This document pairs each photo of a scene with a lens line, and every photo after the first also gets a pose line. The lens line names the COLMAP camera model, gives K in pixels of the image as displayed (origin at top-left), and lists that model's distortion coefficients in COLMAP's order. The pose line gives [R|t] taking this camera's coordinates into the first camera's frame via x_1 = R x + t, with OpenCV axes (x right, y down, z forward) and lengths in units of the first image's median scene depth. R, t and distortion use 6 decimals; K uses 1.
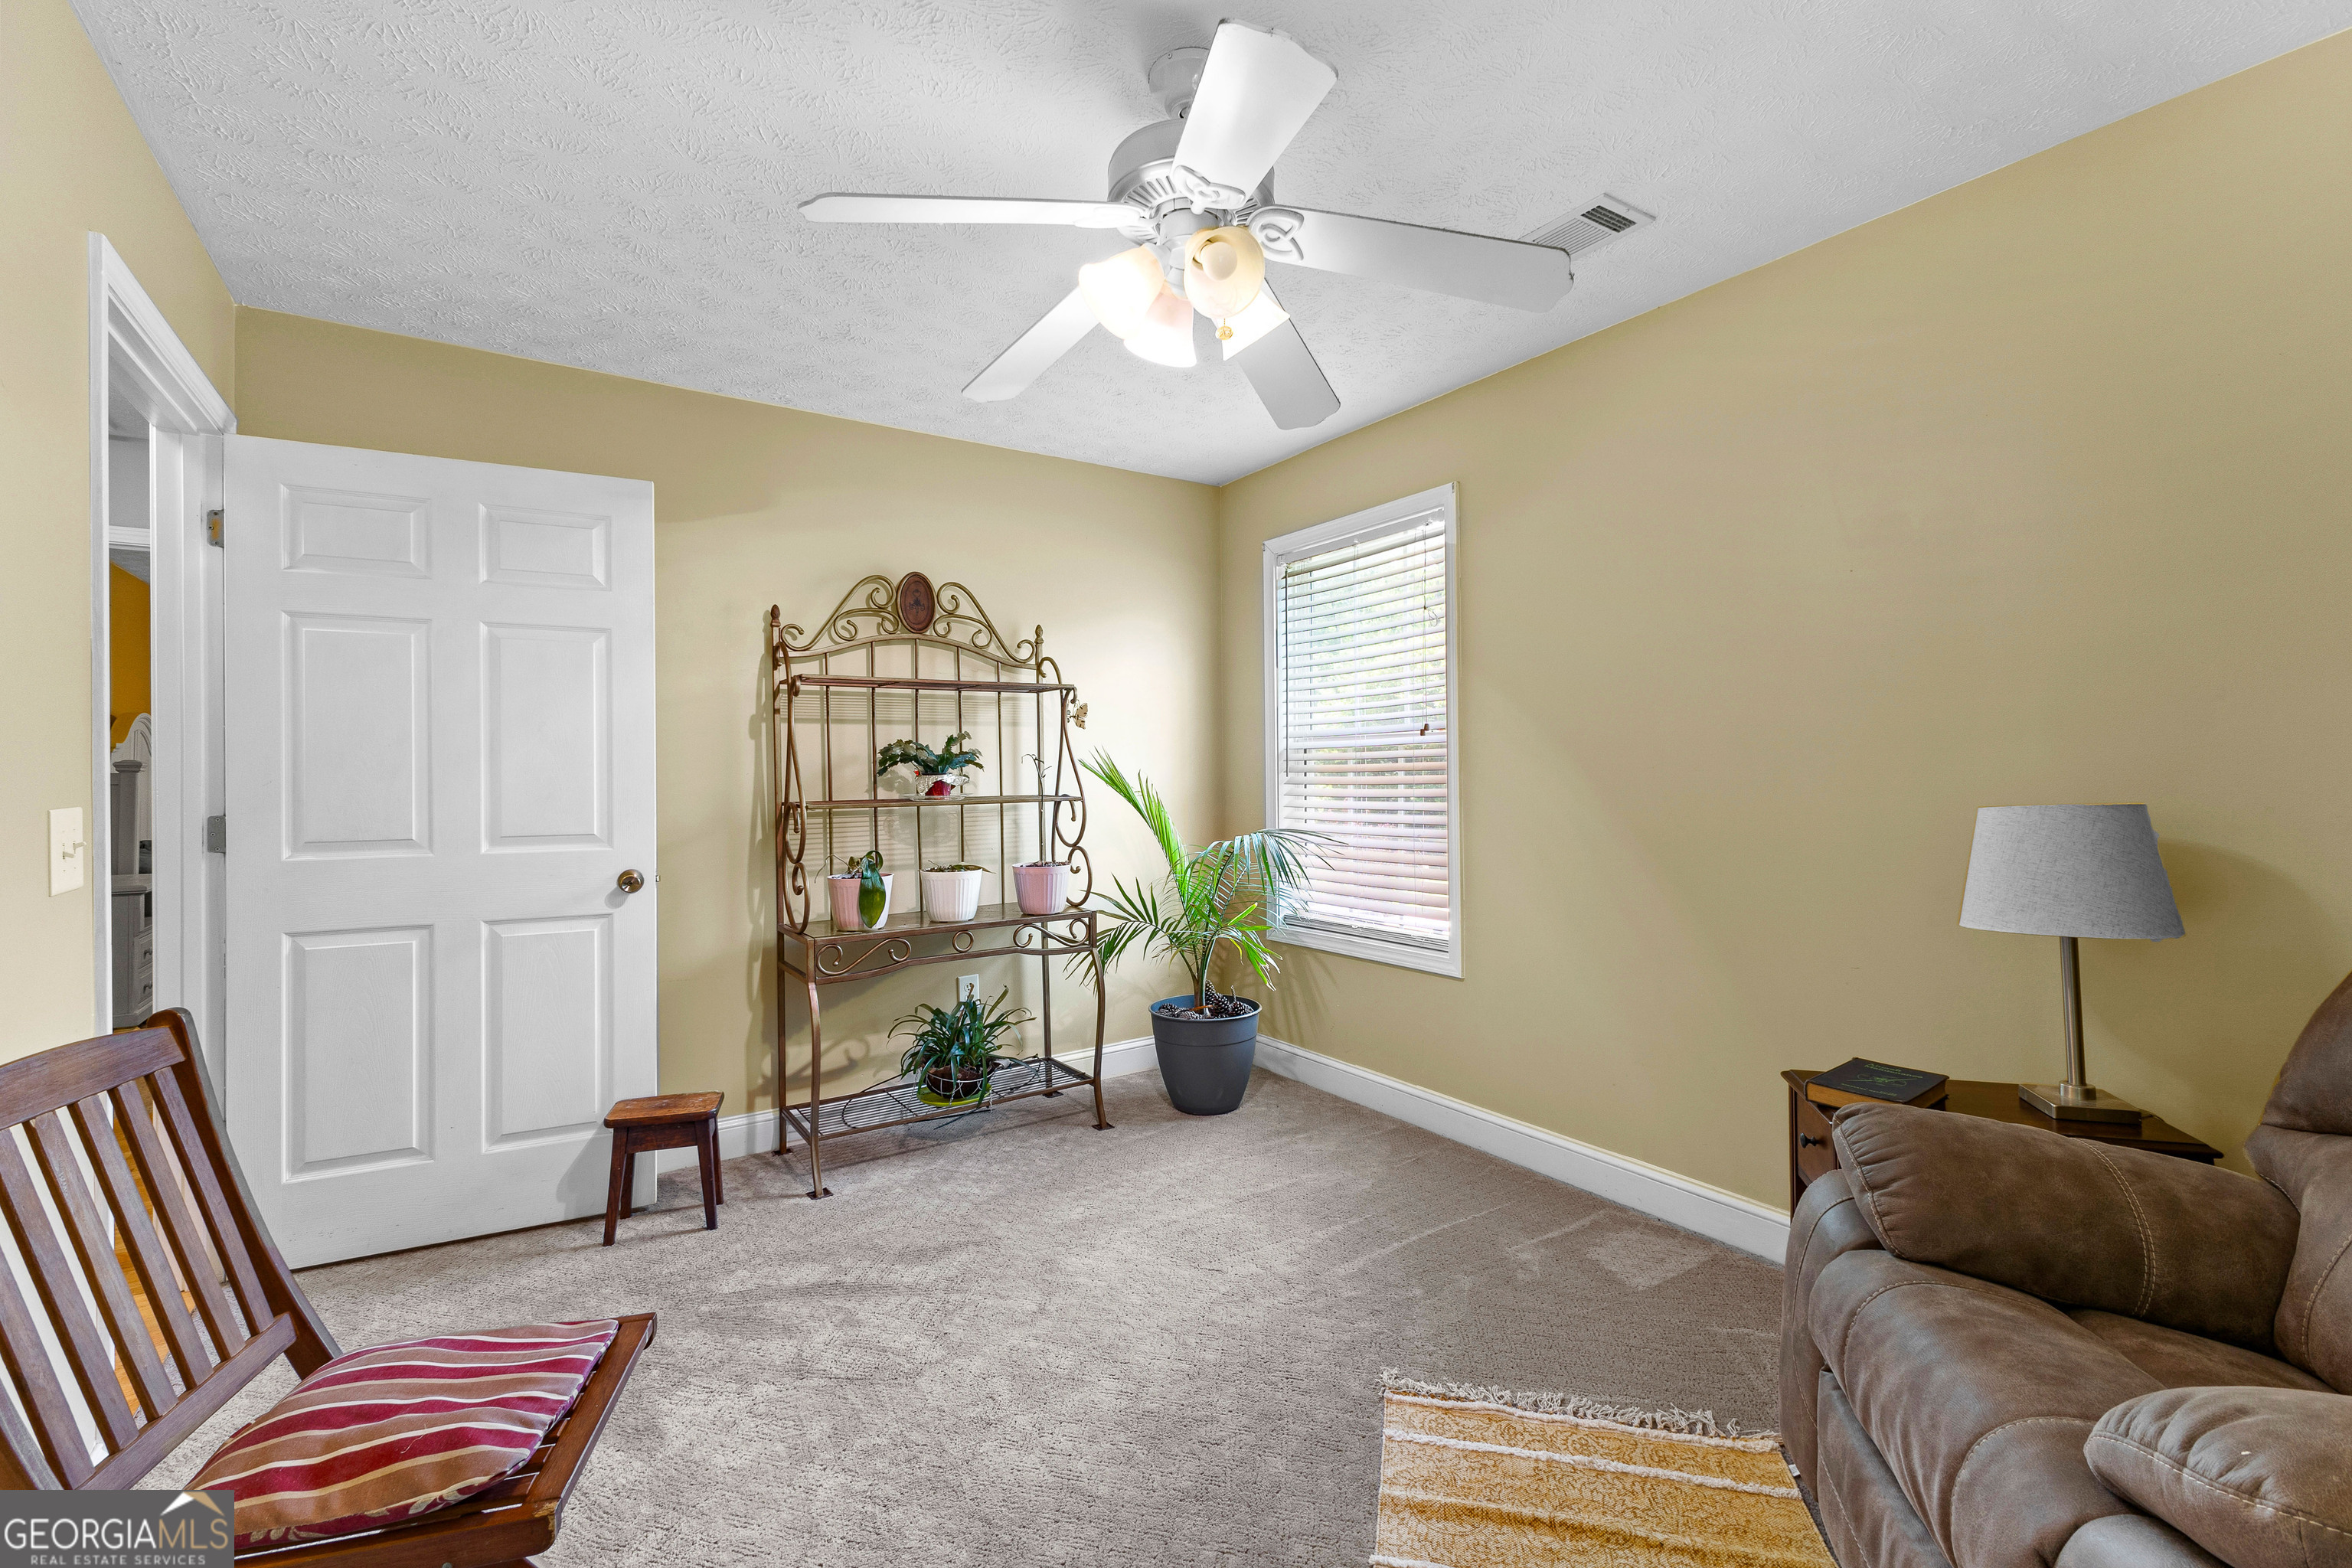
lens RADIAL K [[1021.3, 0, 1186.7], [0, 1021.3, 781.9], [0, 0, 1]] dist [0.008201, -0.000028]
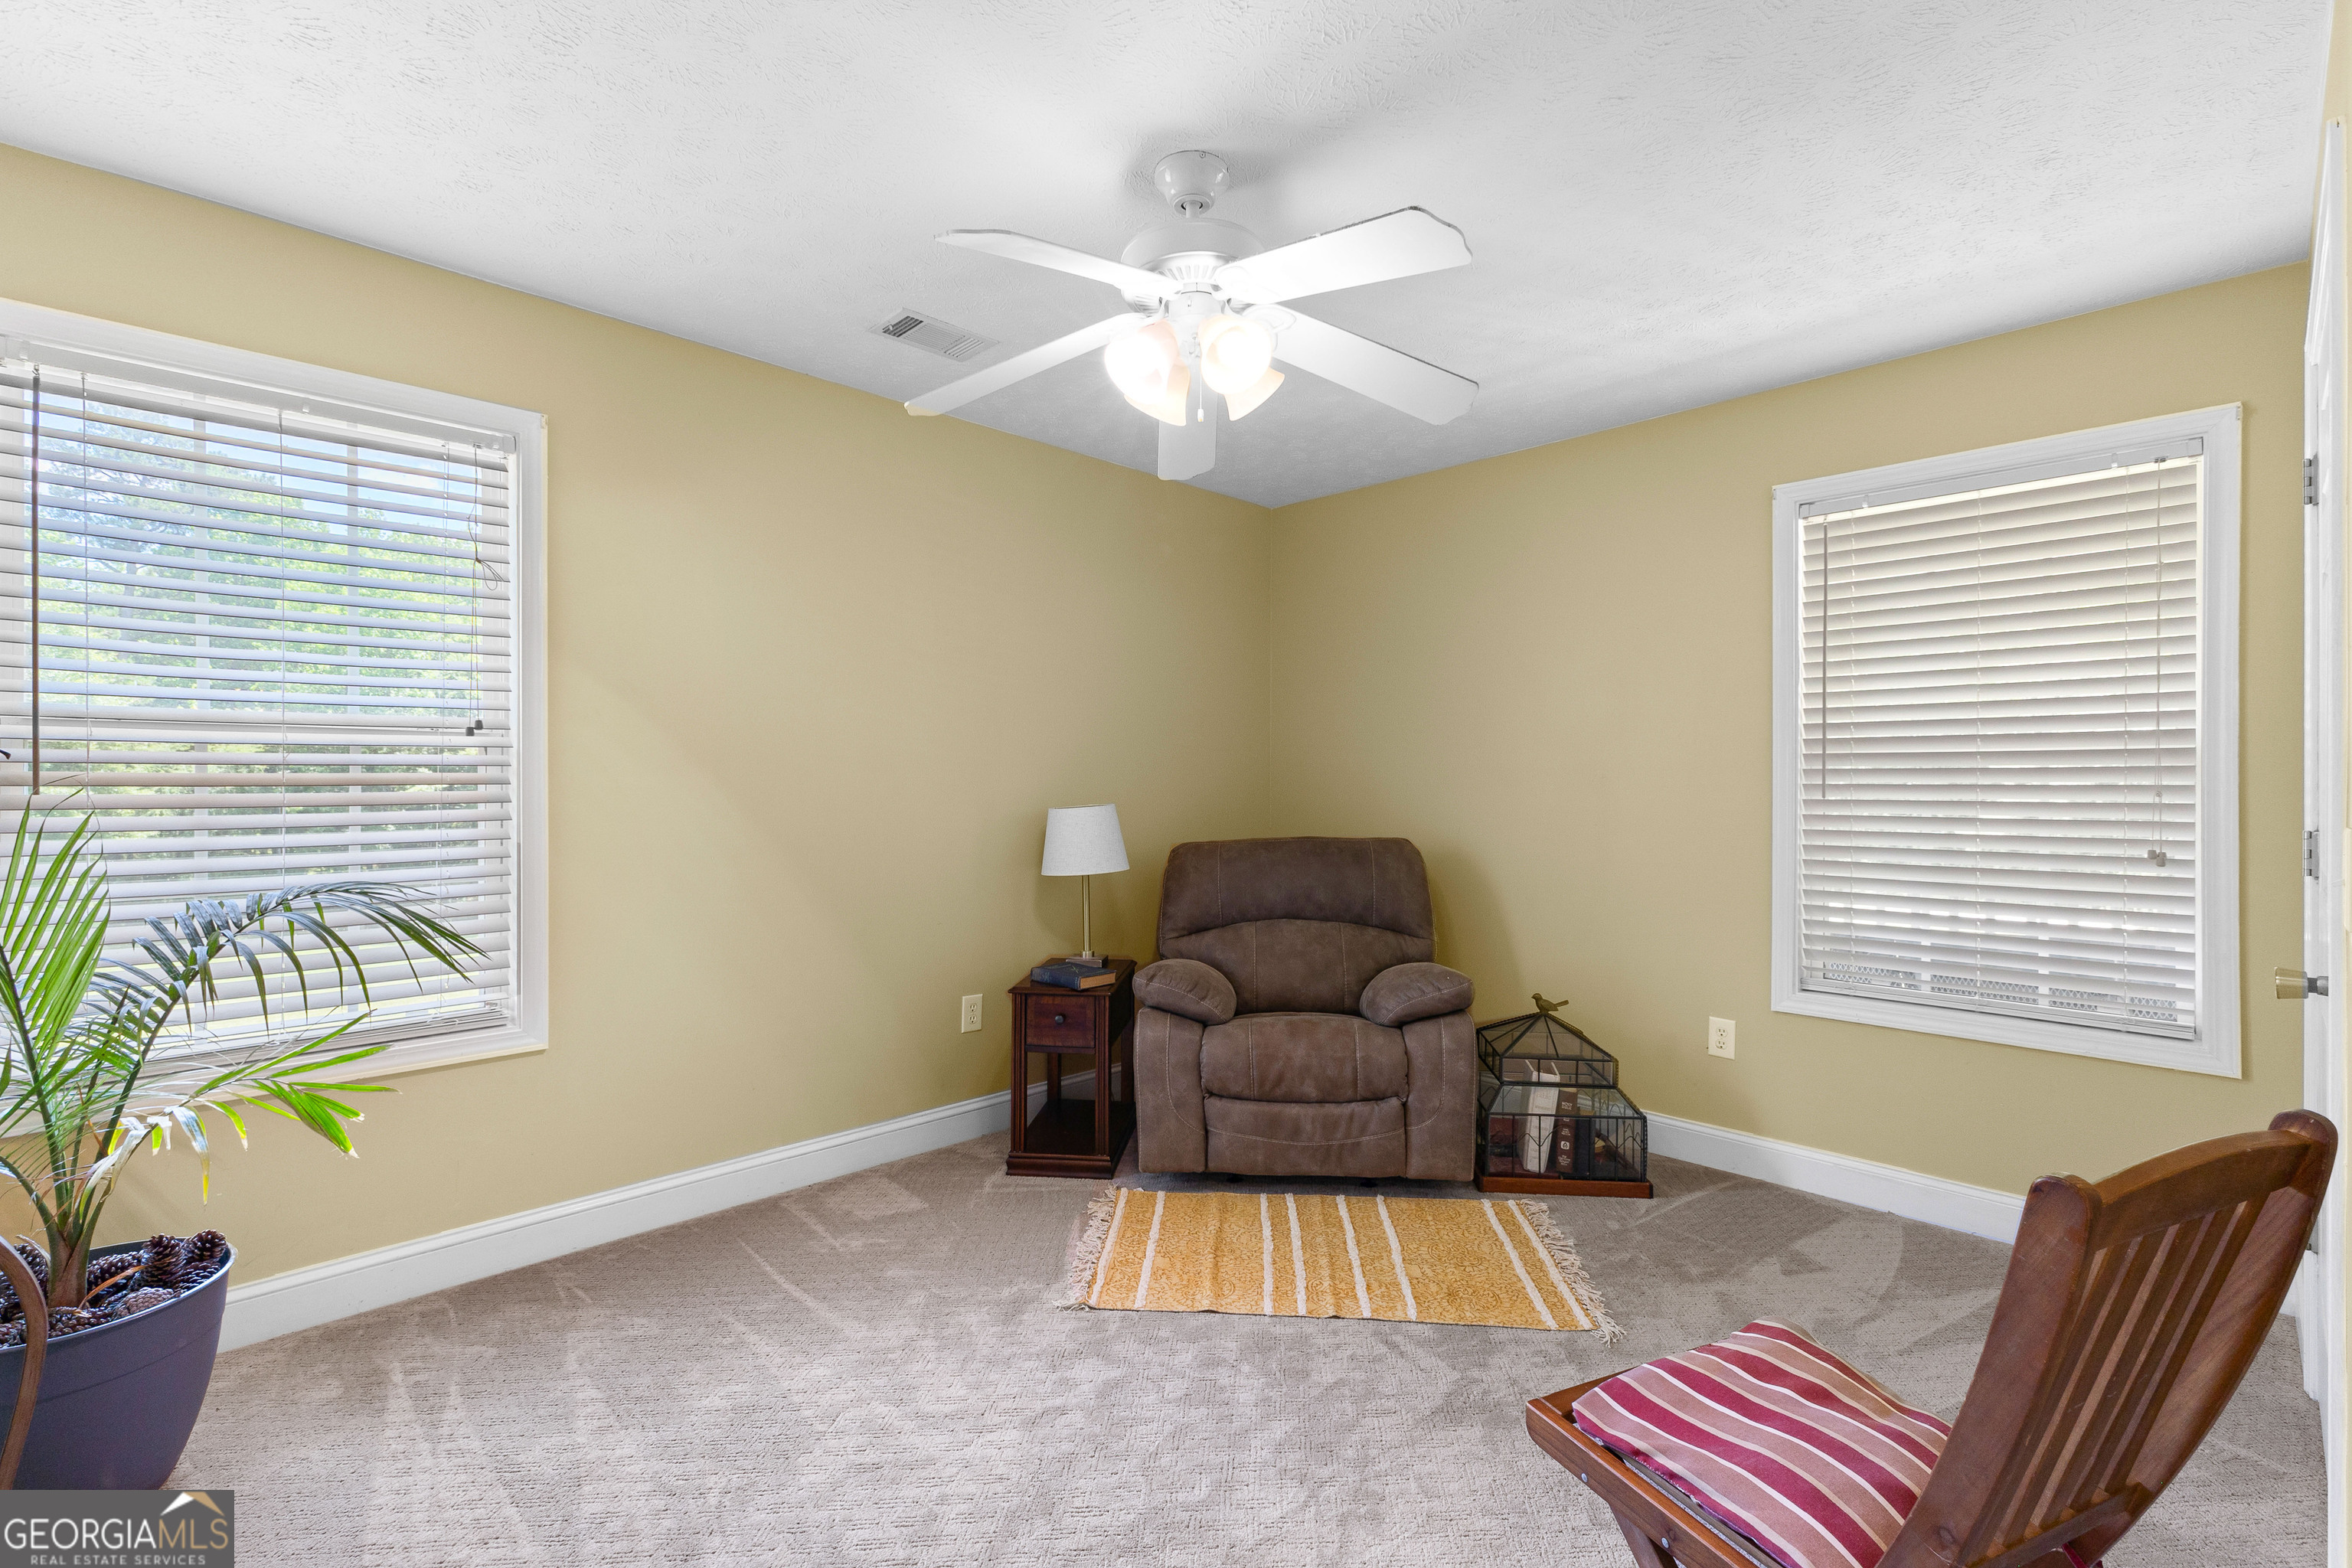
lens RADIAL K [[1041.7, 0, 1184.1], [0, 1041.7, 792.8], [0, 0, 1]] dist [0.011267, 0.000087]
pose [[-0.196086, -0.000763, 0.980586, -0.600988], [0.007816, 0.999967, 0.002341, -0.003216], [-0.980556, 0.008123, -0.196073, 0.661919]]
